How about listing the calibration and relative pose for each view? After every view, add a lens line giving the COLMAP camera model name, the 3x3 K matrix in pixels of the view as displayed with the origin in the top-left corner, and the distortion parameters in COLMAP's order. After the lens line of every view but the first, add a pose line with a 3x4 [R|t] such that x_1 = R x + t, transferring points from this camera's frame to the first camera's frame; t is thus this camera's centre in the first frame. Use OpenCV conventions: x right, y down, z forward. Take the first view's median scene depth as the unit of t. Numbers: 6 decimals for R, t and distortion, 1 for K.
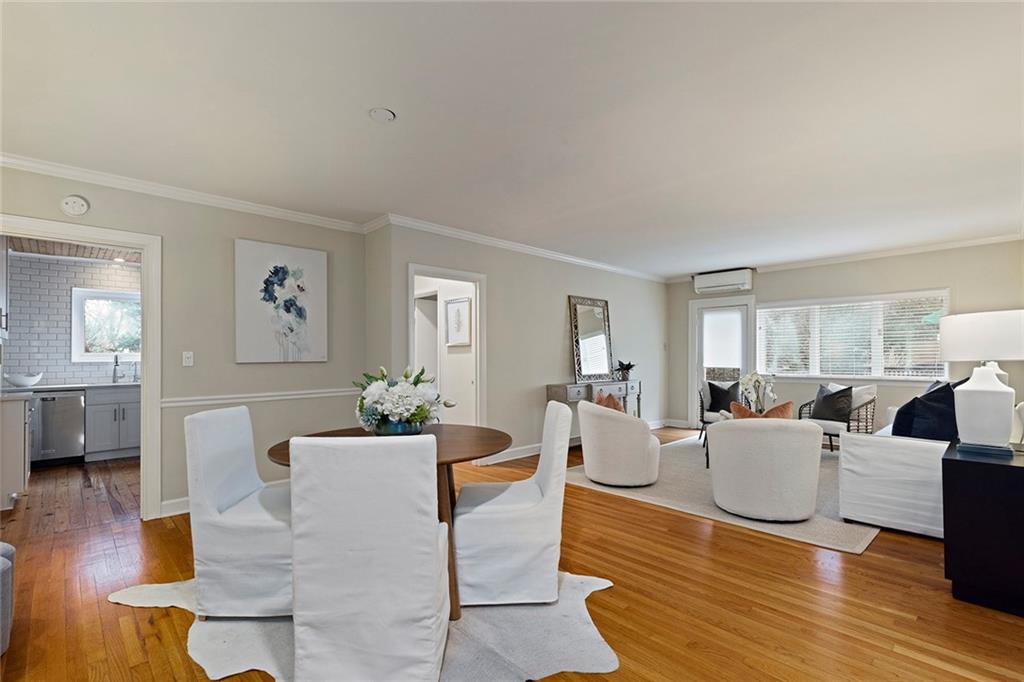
lens RADIAL K [[461.0, 0, 510.7], [0, 461.0, 348.5], [0, 0, 1]] dist [0.005102, -0.000267]
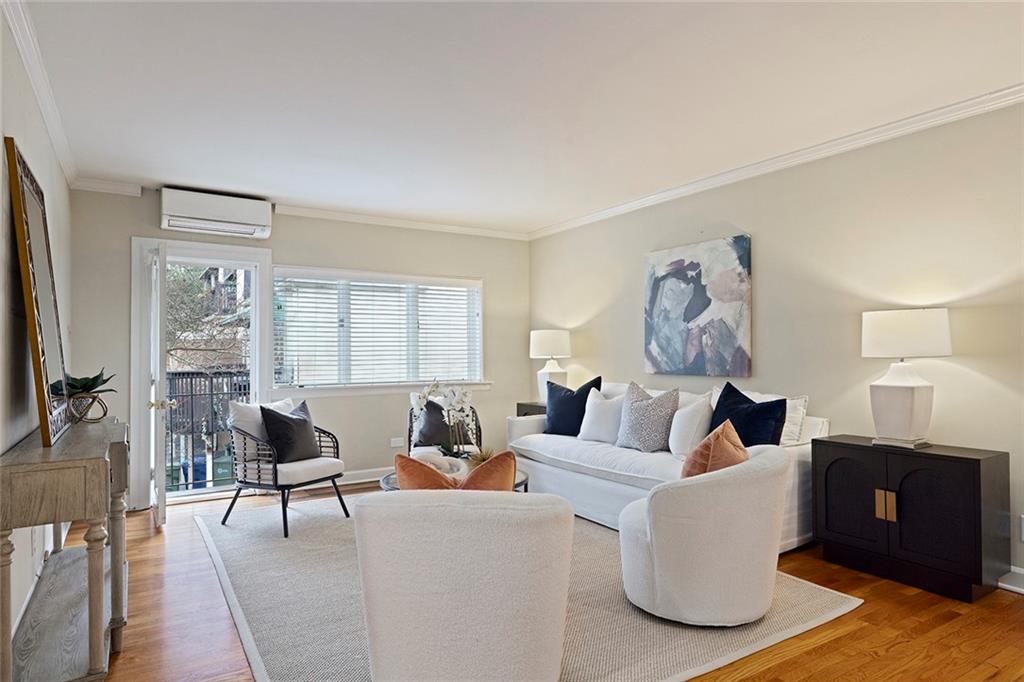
lens RADIAL K [[605.1, 0, 512.0], [0, 605.1, 348.7], [0, 0, 1]] dist [0.008897, -0.000818]
pose [[0.202353, 0.011612, 0.979244, -0.165814], [-0.011964, 0.999884, -0.009385, 0.012726], [-0.979240, -0.009816, 0.202468, 0.592806]]
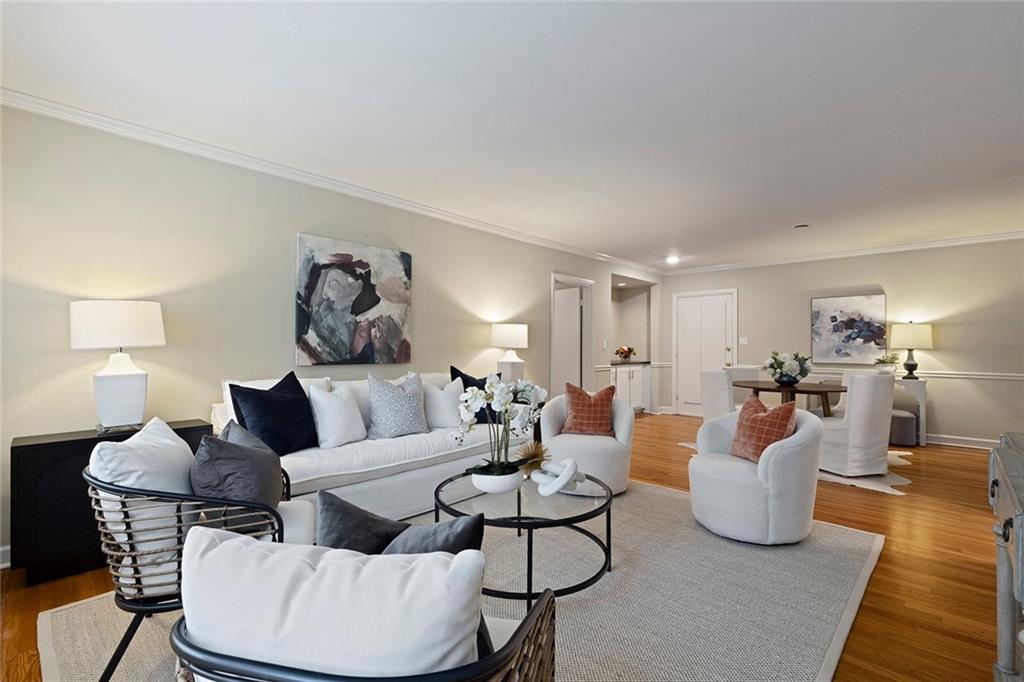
lens RADIAL K [[461.0, 0, 510.7], [0, 461.0, 348.5], [0, 0, 1]] dist [0.005102, -0.000267]
pose [[-0.998919, -0.000115, -0.046494, 0.424238], [0.000450, 0.999926, -0.012125, 0.021837], [0.046492, -0.012133, -0.998845, 1.142521]]
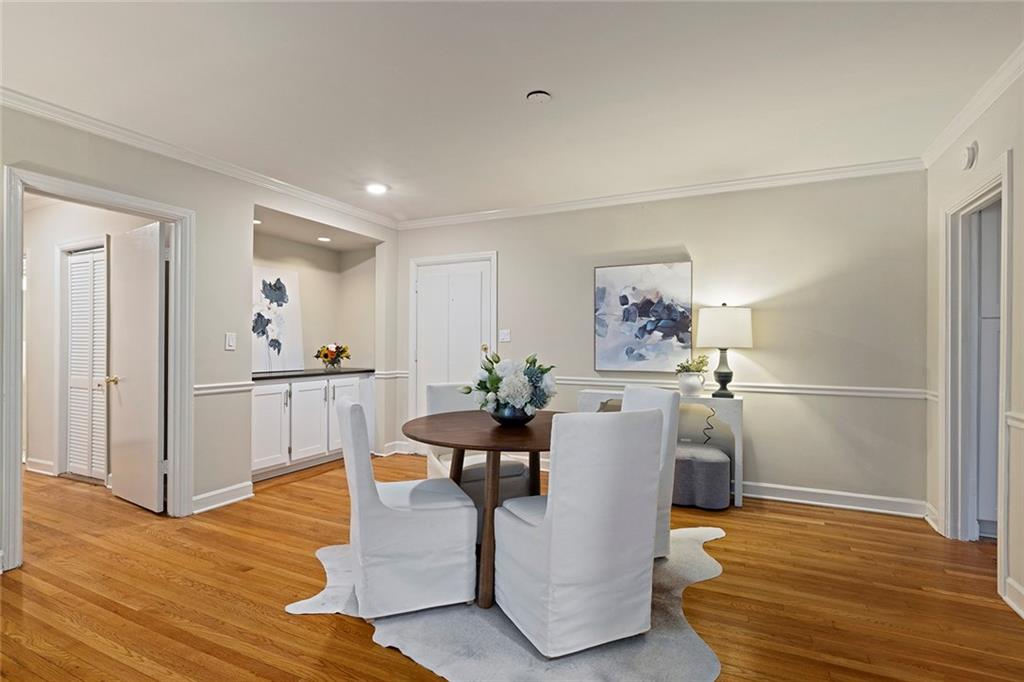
lens RADIAL K [[498.6, 0, 514.0], [0, 498.6, 350.8], [0, 0, 1]] dist [-0.001571, -0.000014]
pose [[-0.938142, 0.005984, -0.346200, 0.056468], [0.006765, 0.999977, -0.001049, 0.014605], [0.346185, -0.003327, -0.938160, 0.762523]]
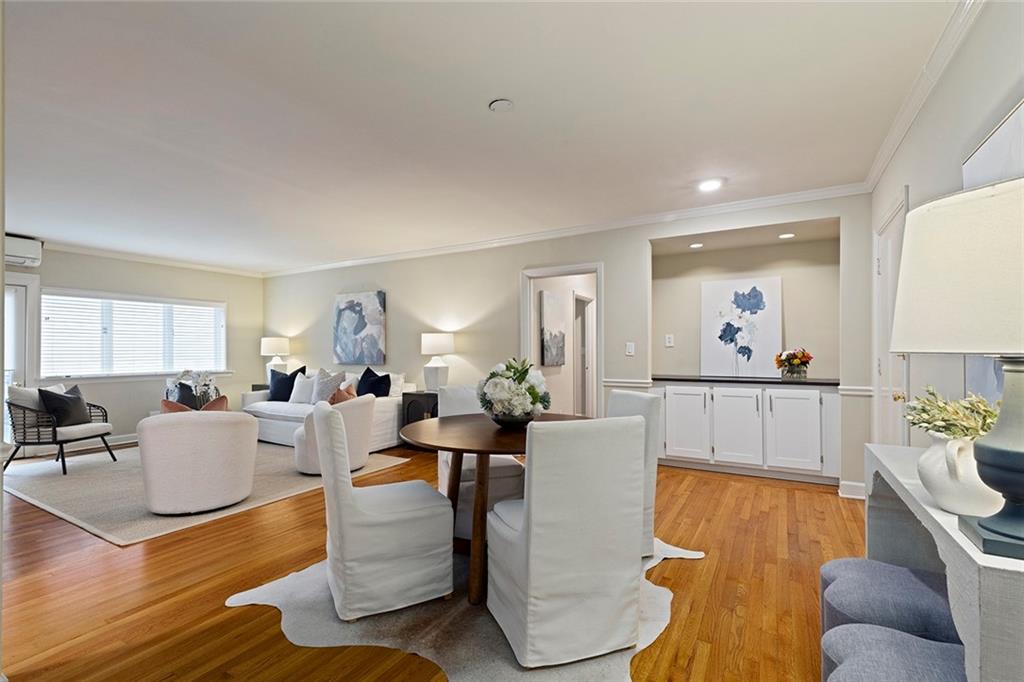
lens RADIAL K [[461.0, 0, 510.7], [0, 461.0, 348.5], [0, 0, 1]] dist [0.005102, -0.000267]
pose [[-0.273498, 0.011499, 0.961804, -0.475809], [-0.010159, 0.999838, -0.014843, 0.012063], [-0.961819, -0.013831, -0.273337, 0.481637]]
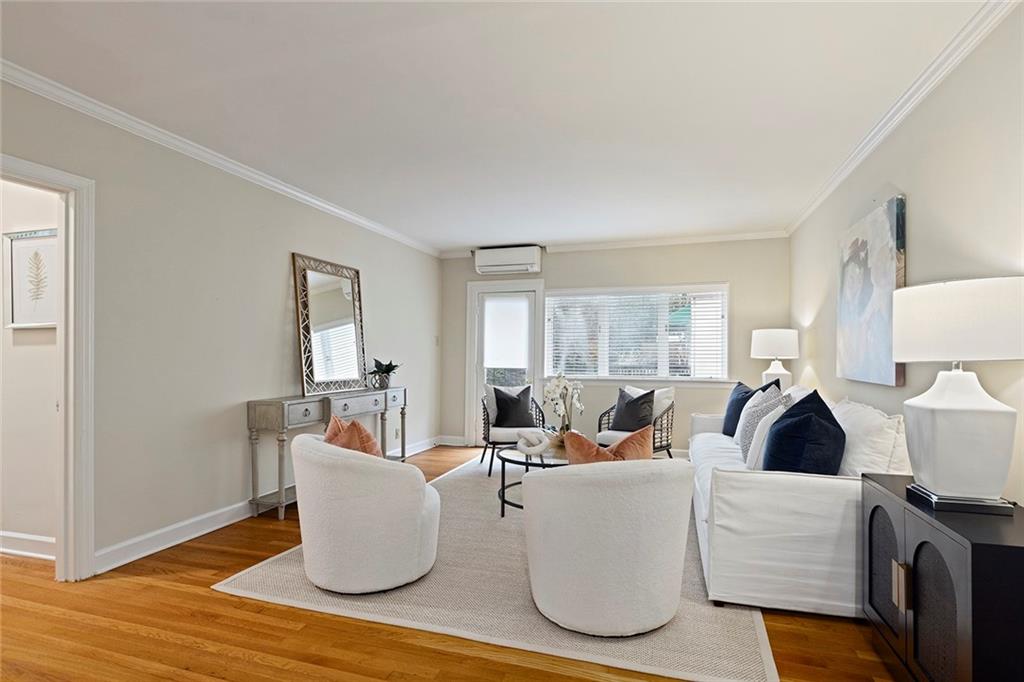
lens RADIAL K [[498.6, 0, 514.0], [0, 498.6, 350.8], [0, 0, 1]] dist [-0.001571, -0.000014]
pose [[0.880143, 0.008124, 0.474639, 0.068033], [-0.012762, 0.999897, 0.006552, 0.006558], [-0.474537, -0.011824, 0.880156, 0.263721]]
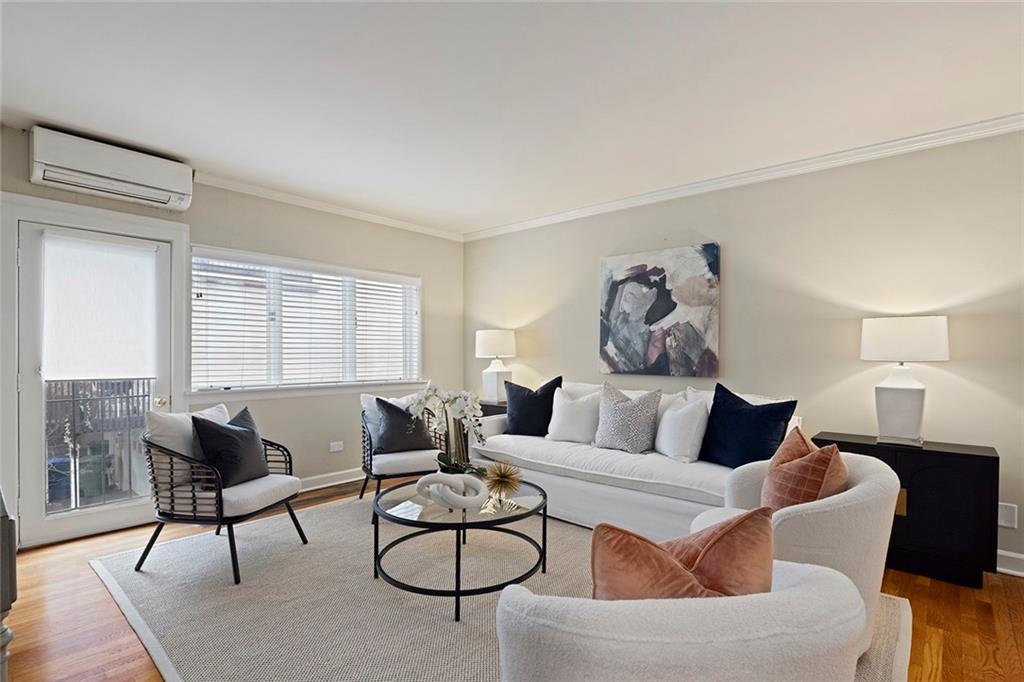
lens RADIAL K [[494.7, 0, 514.0], [0, 494.7, 359.0], [0, 0, 1]] dist [-0.002908, -0.000192]
pose [[-0.082273, -0.008913, 0.996570, -0.016847], [-0.021774, 0.999737, 0.007144, 0.013930], [-0.996372, -0.021112, -0.082445, 0.756460]]
